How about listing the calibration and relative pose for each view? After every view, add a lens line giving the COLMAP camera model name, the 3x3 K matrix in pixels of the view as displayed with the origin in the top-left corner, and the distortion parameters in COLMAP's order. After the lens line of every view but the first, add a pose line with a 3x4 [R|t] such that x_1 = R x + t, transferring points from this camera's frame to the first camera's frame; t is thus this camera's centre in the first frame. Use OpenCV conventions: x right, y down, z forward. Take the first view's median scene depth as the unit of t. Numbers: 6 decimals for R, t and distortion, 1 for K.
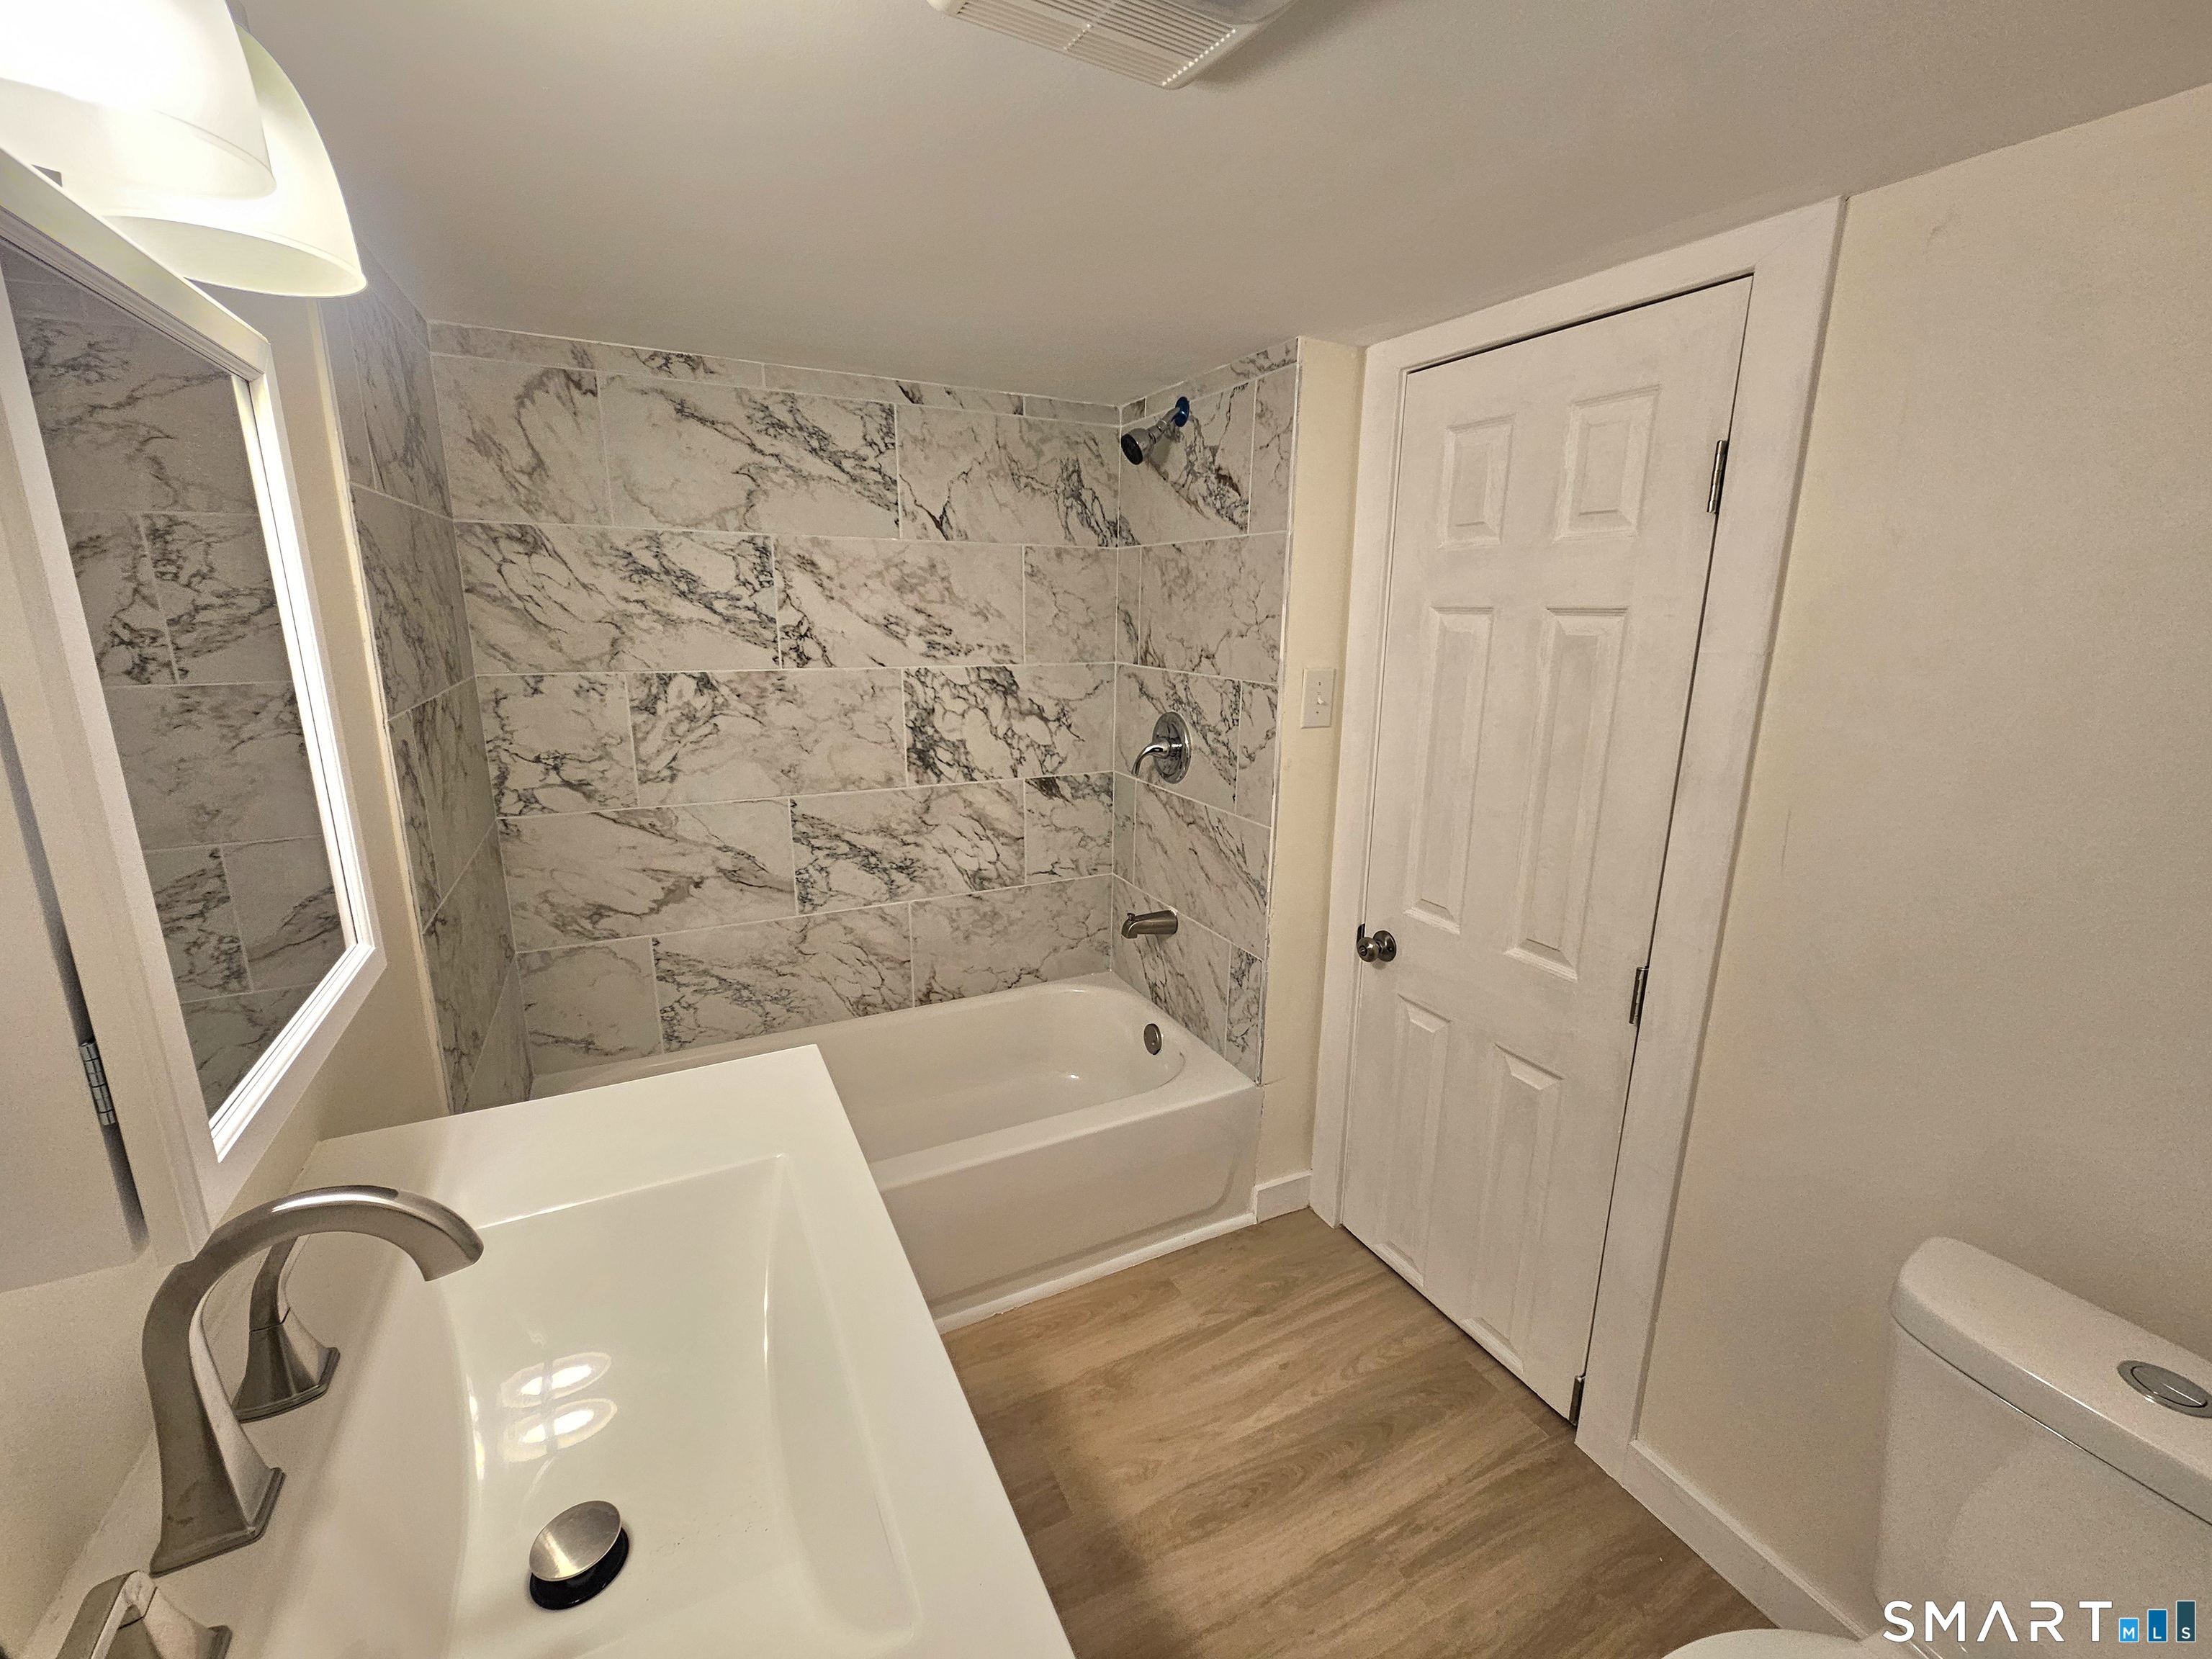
lens RADIAL K [[911.4, 0, 1108.6], [0, 911.4, 822.9], [0, 0, 1]] dist [0.002557, 0.000184]
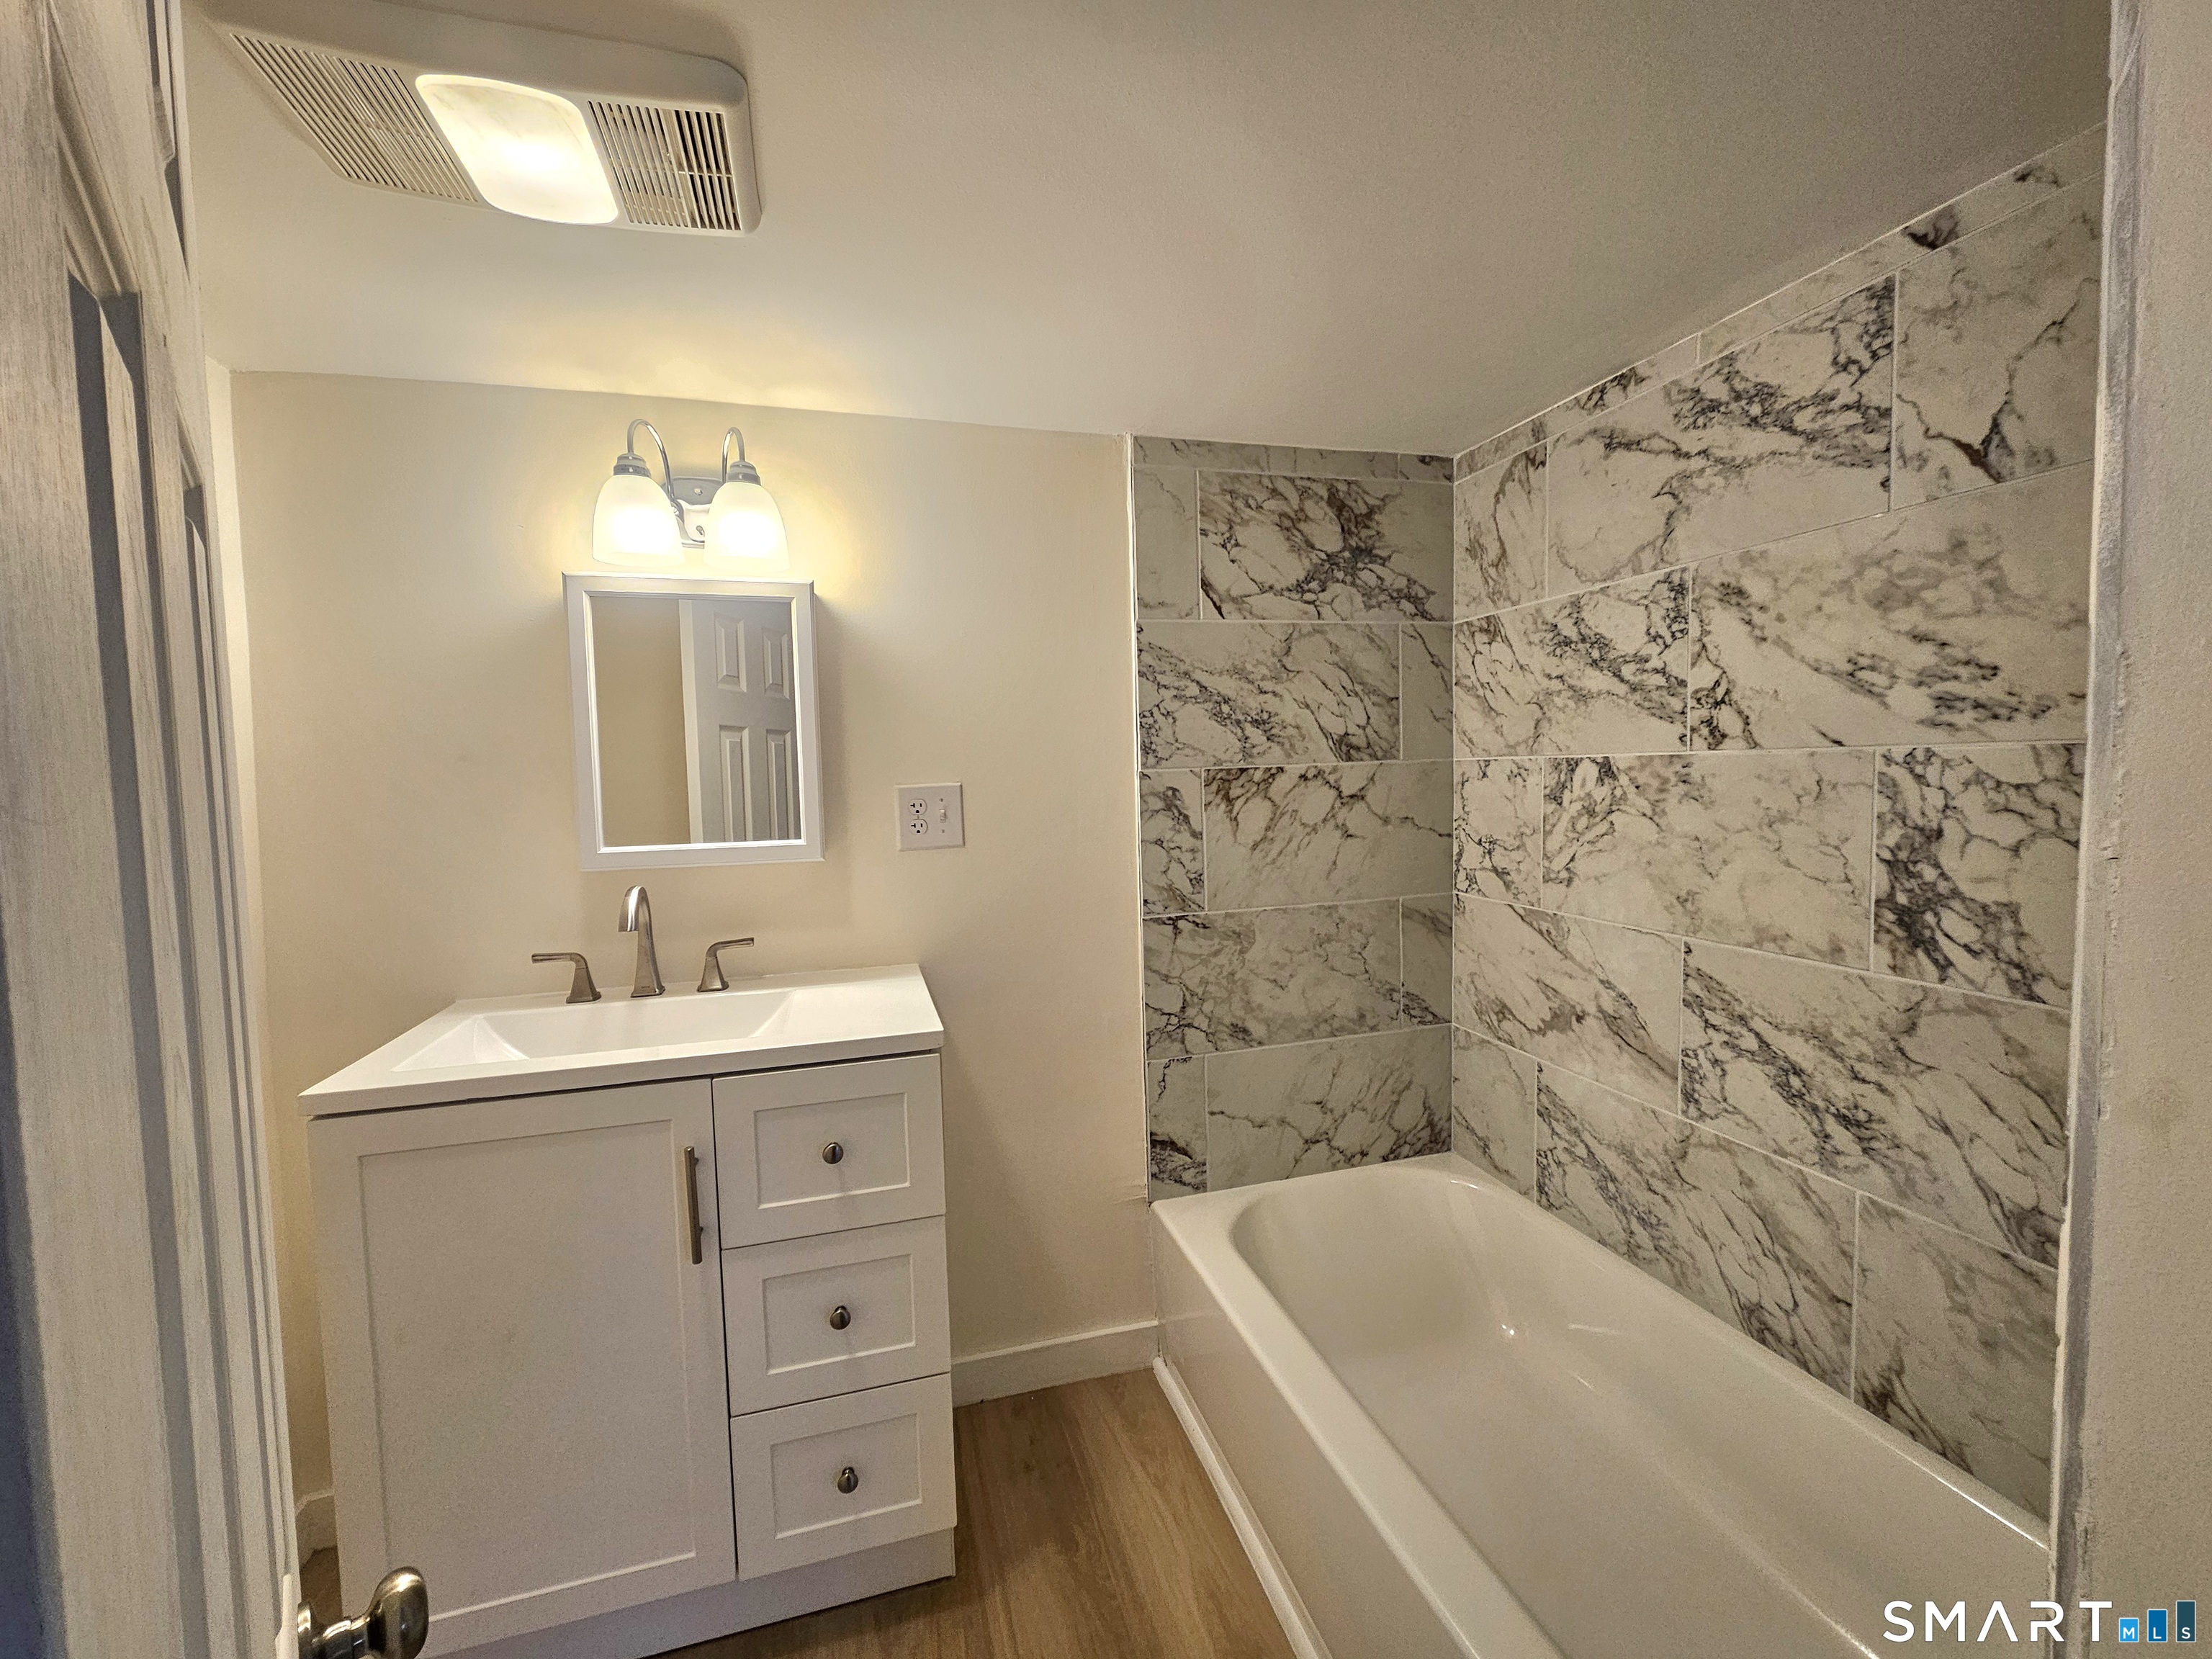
lens RADIAL K [[911.4, 0, 1105.1], [0, 911.4, 826.6], [0, 0, 1]] dist [0.002557, 0.000184]
pose [[-0.184326, 0.054673, -0.981343, 0.411136], [-0.205867, 0.974156, 0.092941, -0.087066], [0.961063, 0.219158, -0.168307, 0.707336]]
